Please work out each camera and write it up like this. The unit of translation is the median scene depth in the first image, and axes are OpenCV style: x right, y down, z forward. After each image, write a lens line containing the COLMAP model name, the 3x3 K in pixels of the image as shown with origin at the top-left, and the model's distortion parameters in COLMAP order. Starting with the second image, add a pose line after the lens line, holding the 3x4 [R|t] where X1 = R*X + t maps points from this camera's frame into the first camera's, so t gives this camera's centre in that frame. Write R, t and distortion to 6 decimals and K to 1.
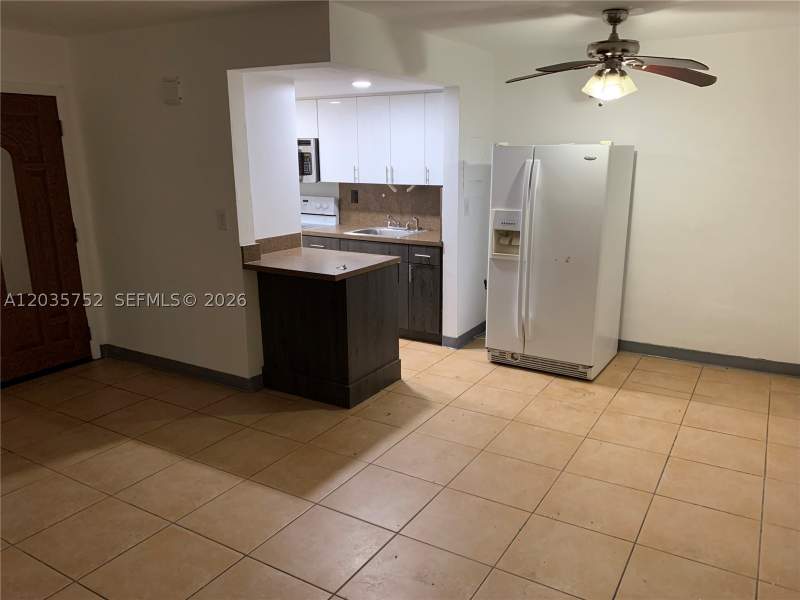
lens RADIAL K [[614.2, 0, 403.6], [0, 614.2, 303.8], [0, 0, 1]] dist [0.026244, -0.027760]
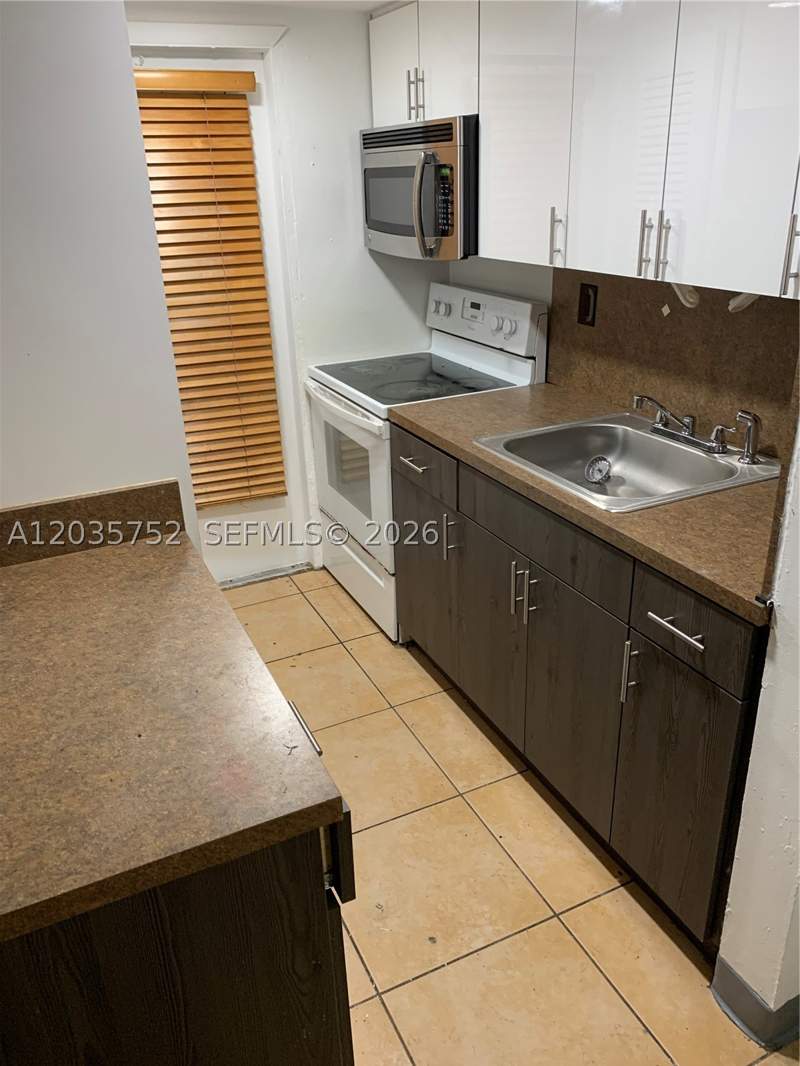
lens RADIAL K [[818.4, 0, 388.9], [0, 818.4, 524.1], [0, 0, 1]] dist [0.026244, -0.027760]
pose [[0.837768, 0.193957, -0.510418, 0.077637], [-0.104455, 0.974449, 0.198841, -0.143958], [0.535943, -0.113267, 0.836622, 0.600728]]
